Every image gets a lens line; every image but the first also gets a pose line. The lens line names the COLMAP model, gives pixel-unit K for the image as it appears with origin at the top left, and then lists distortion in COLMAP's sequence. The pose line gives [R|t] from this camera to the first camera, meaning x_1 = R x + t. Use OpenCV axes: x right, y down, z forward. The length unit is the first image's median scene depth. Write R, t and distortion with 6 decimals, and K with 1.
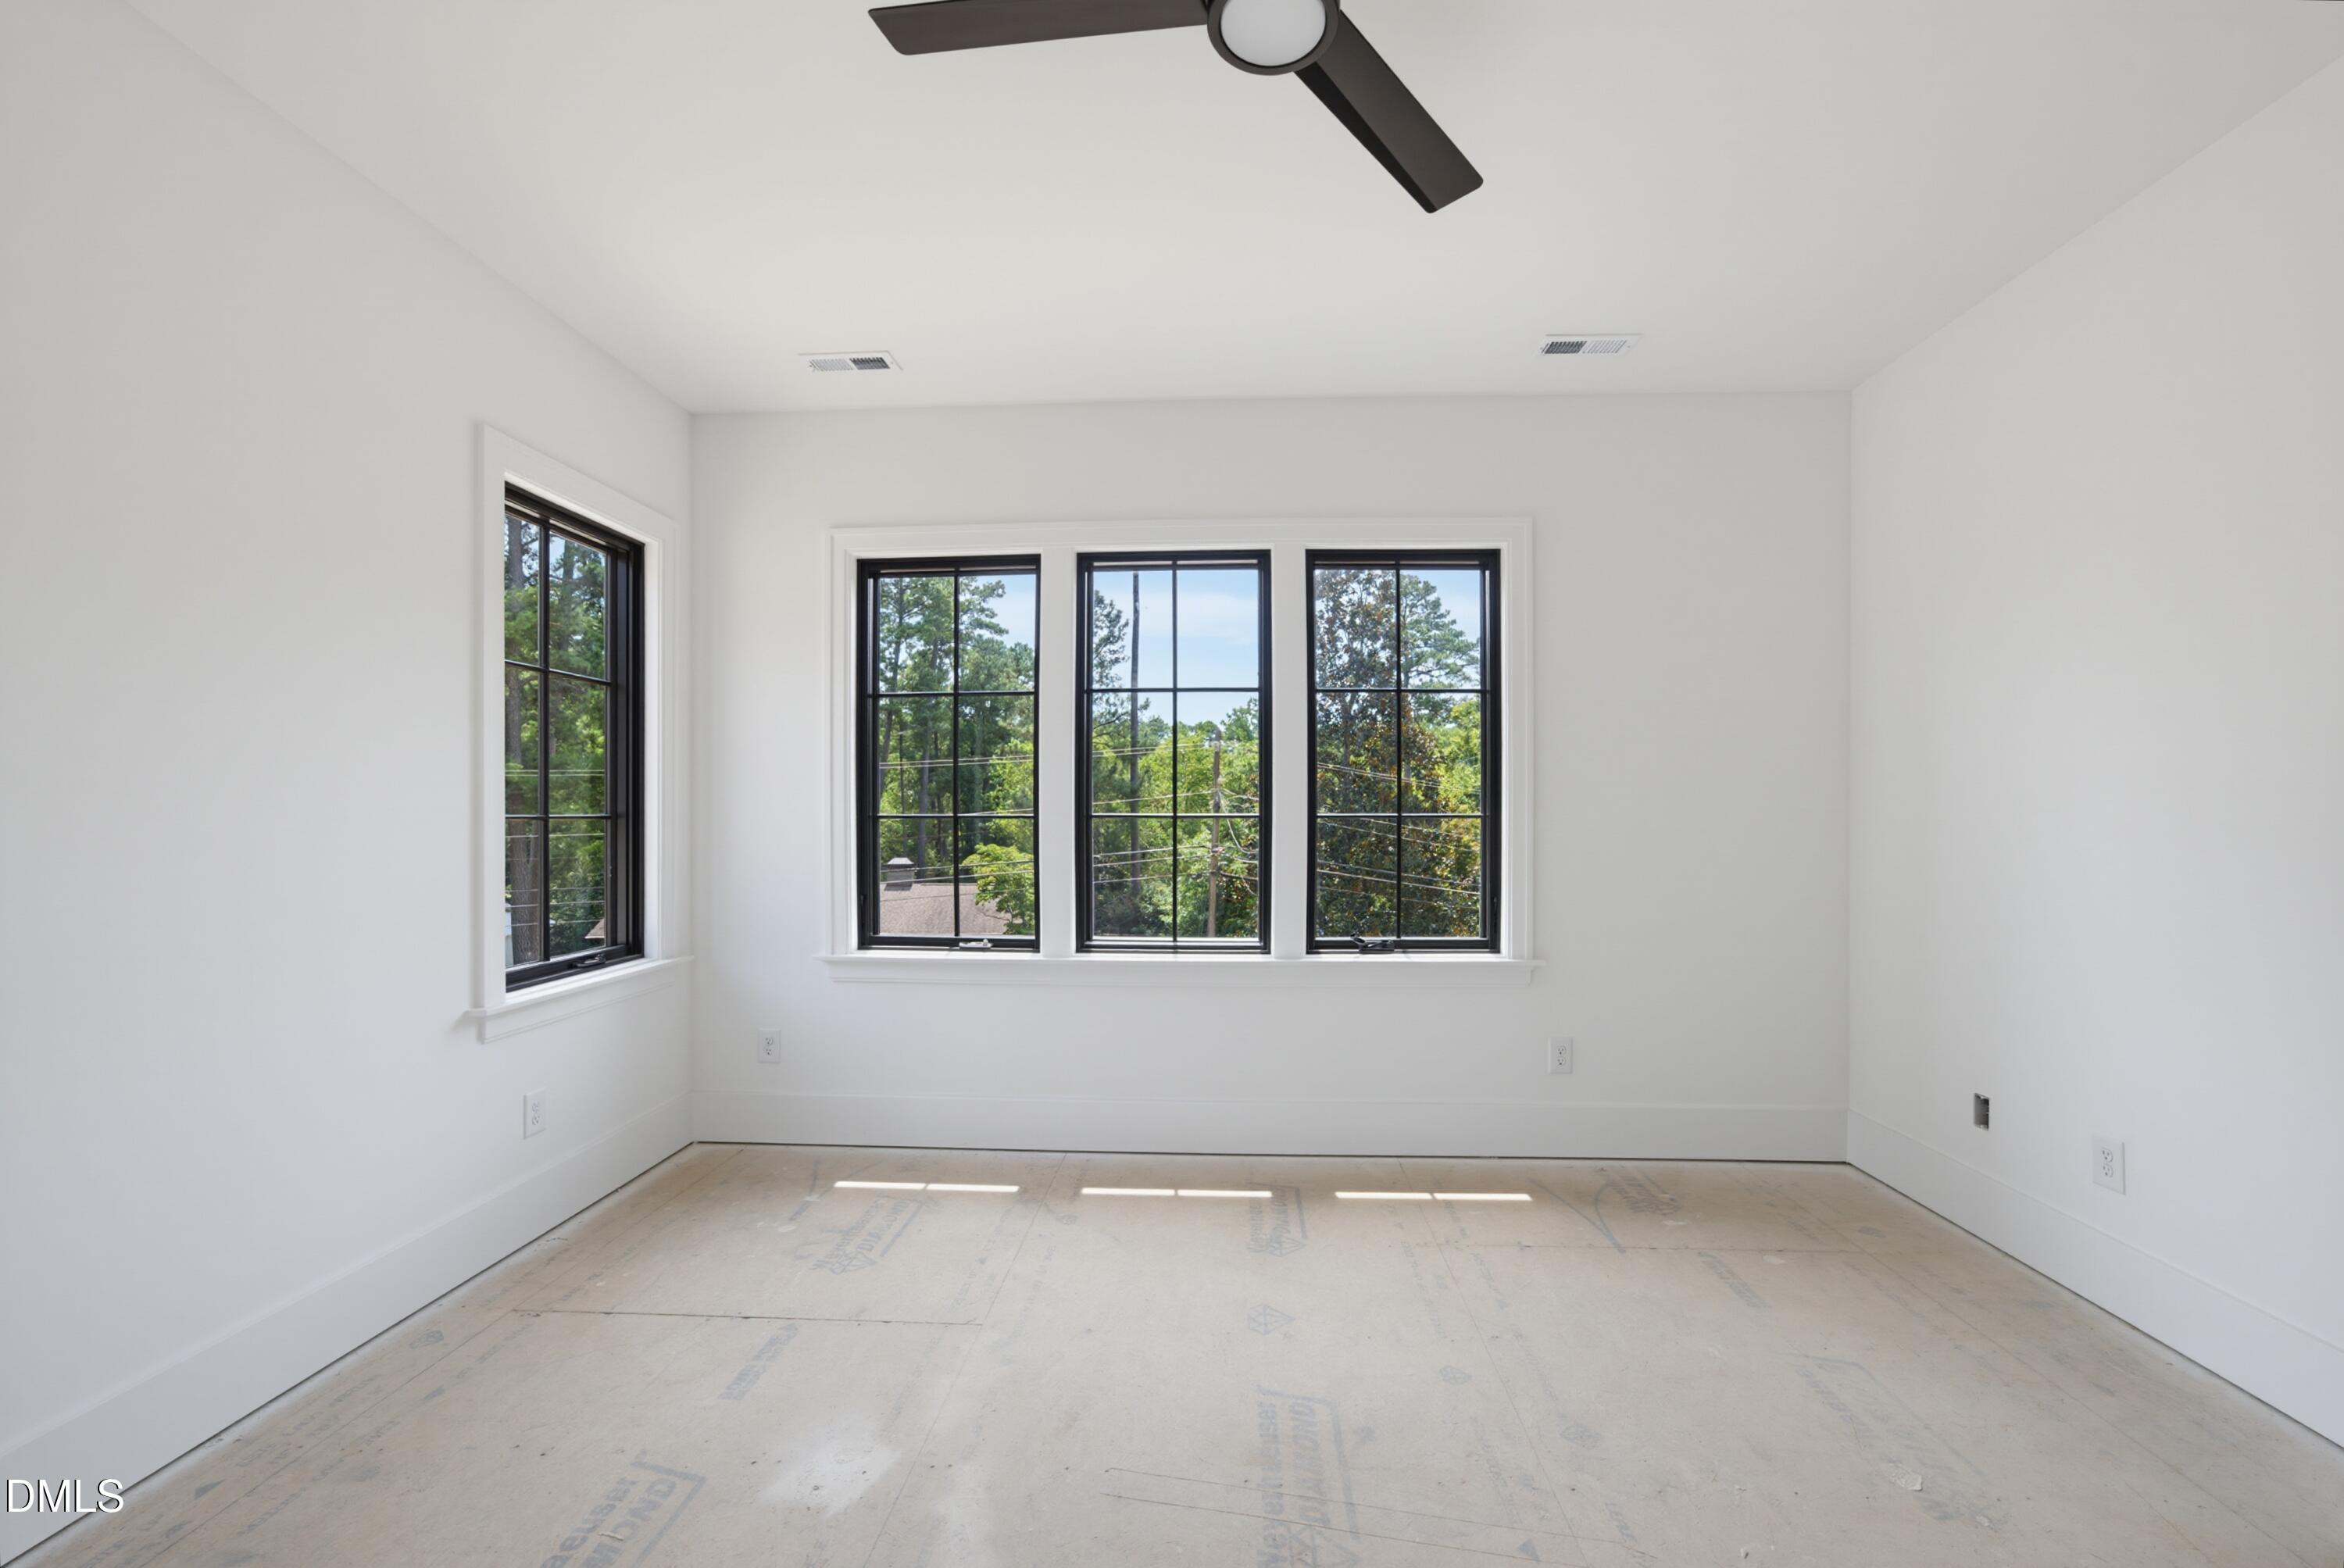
lens RADIAL K [[942.9, 0, 1146.3], [0, 942.9, 825.9], [0, 0, 1]] dist [-0.032338, 0.012306]
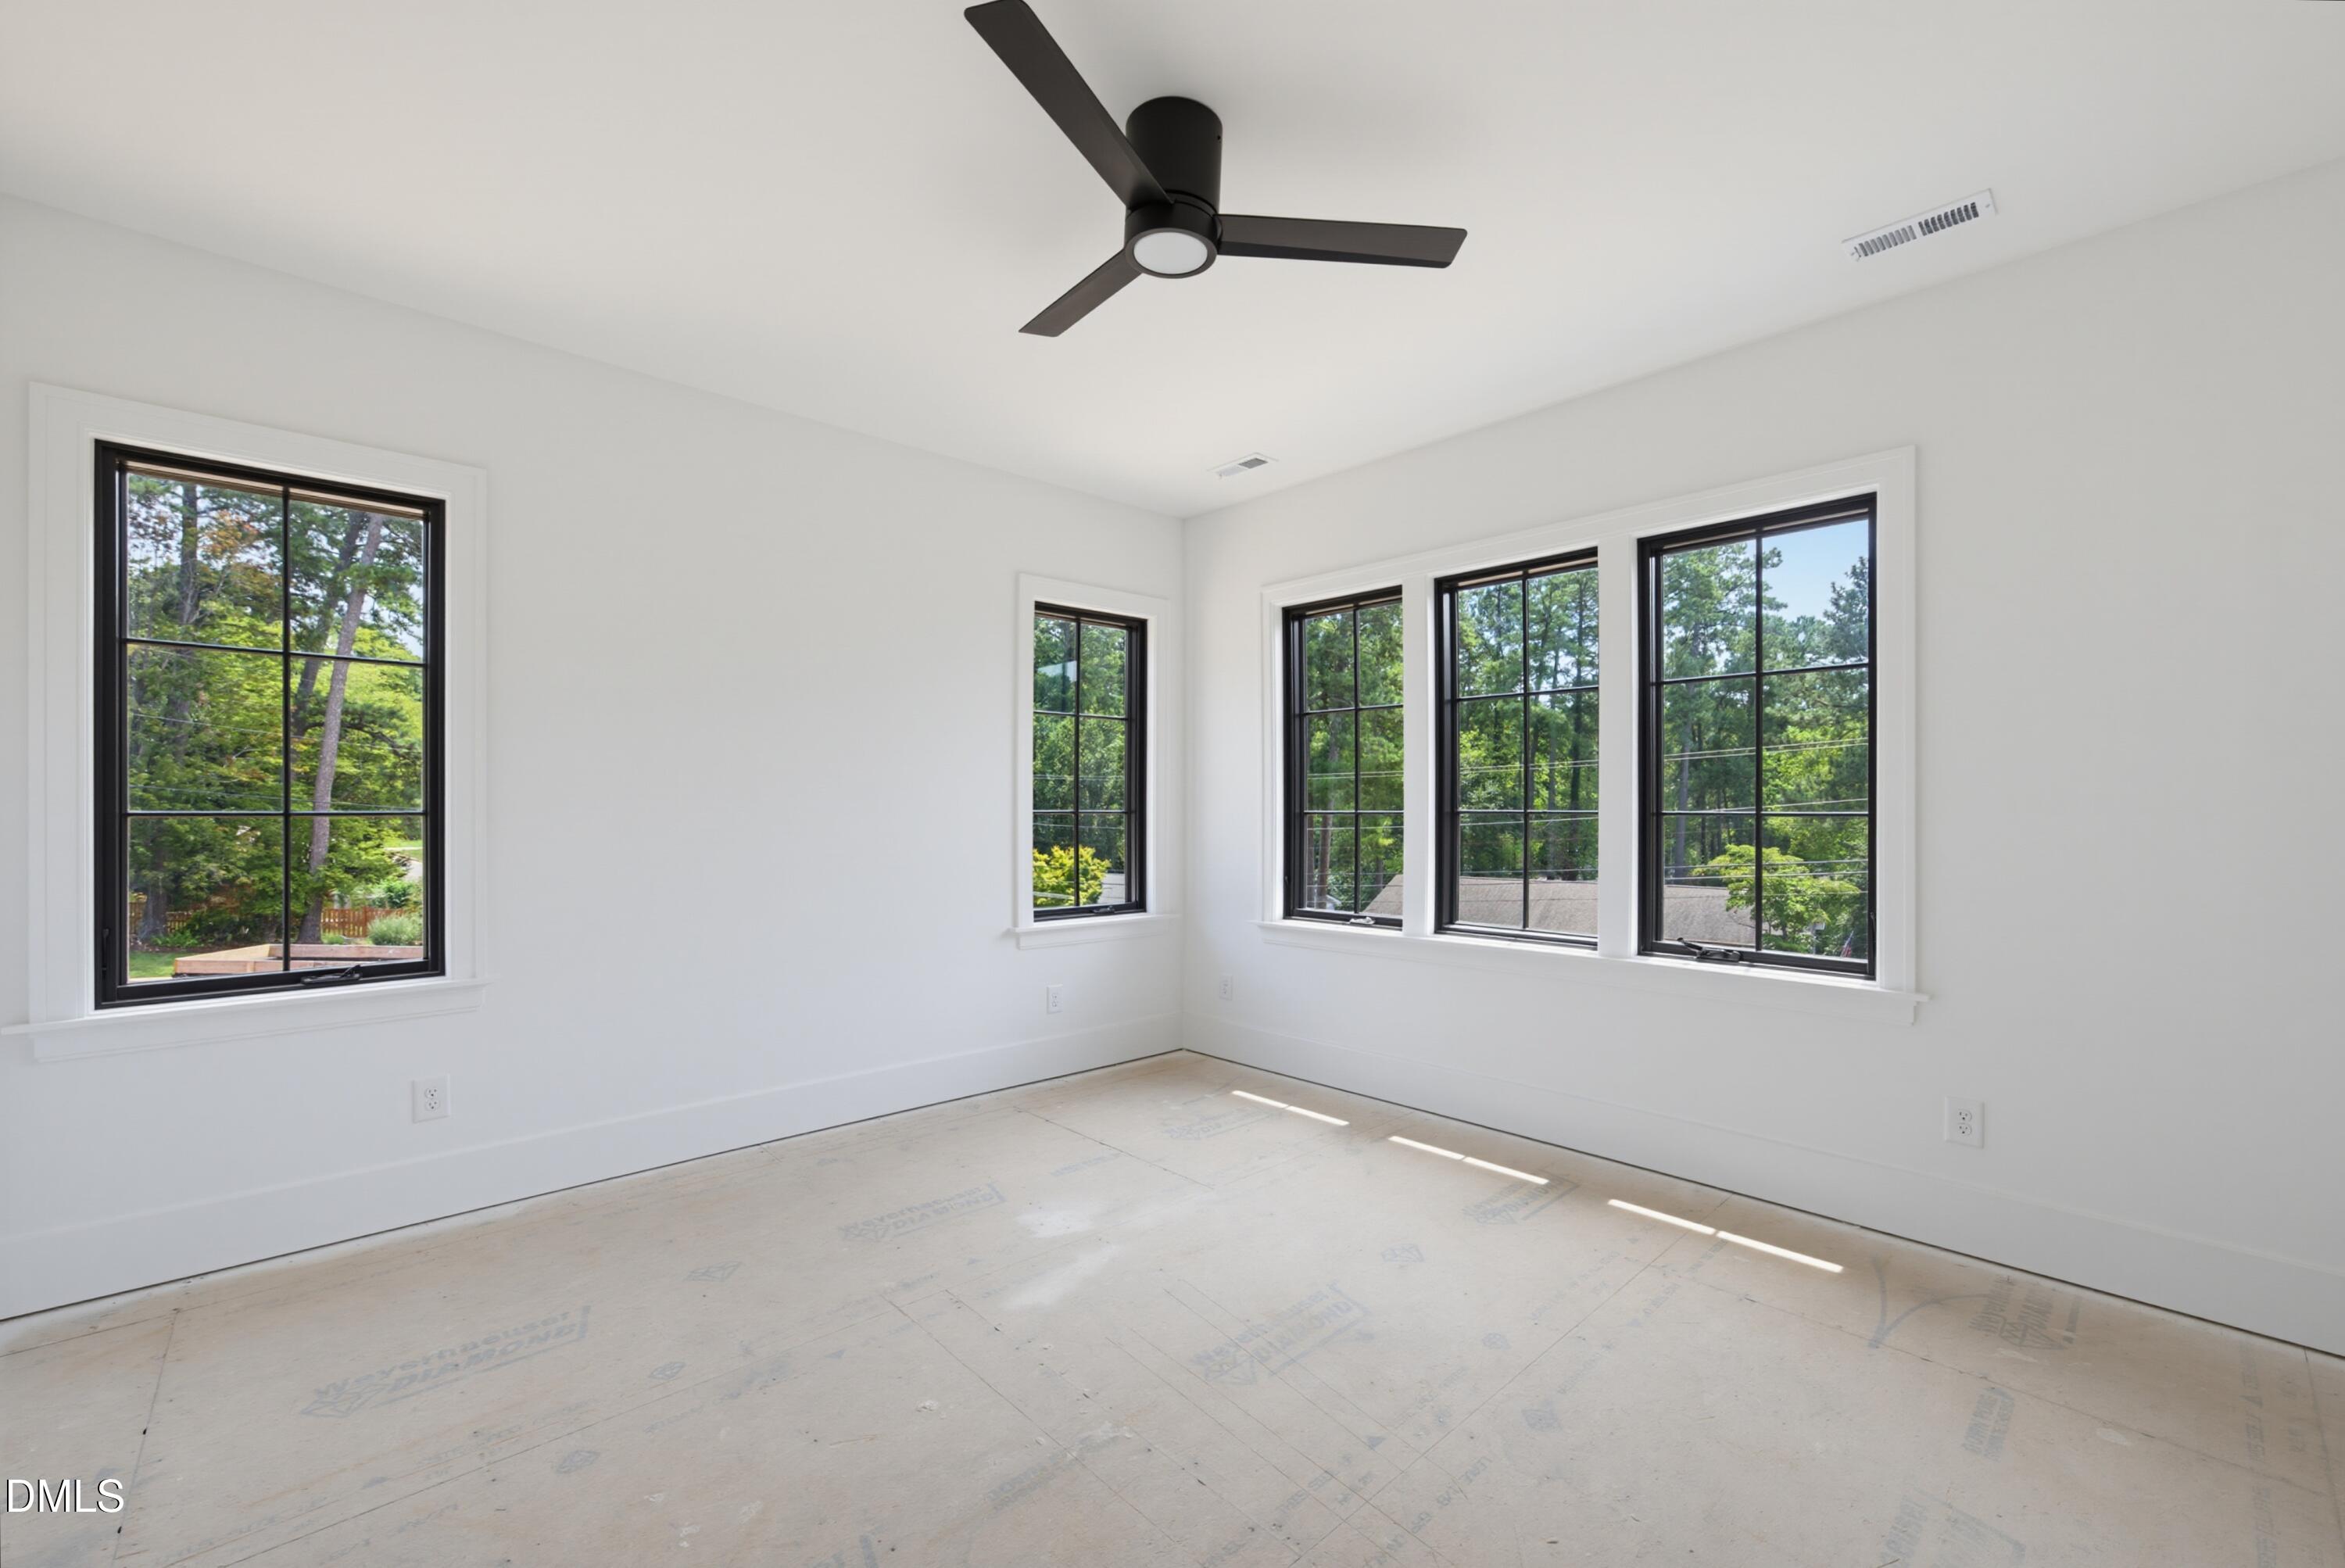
lens RADIAL K [[943.3, 0, 1175.8], [0, 943.3, 812.6], [0, 0, 1]] dist [-0.032338, 0.012306]
pose [[0.716248, 0.001088, -0.697845, 0.546095], [-0.008313, 0.999941, -0.006974, -0.000075], [0.697797, 0.010796, 0.716215, -0.012856]]
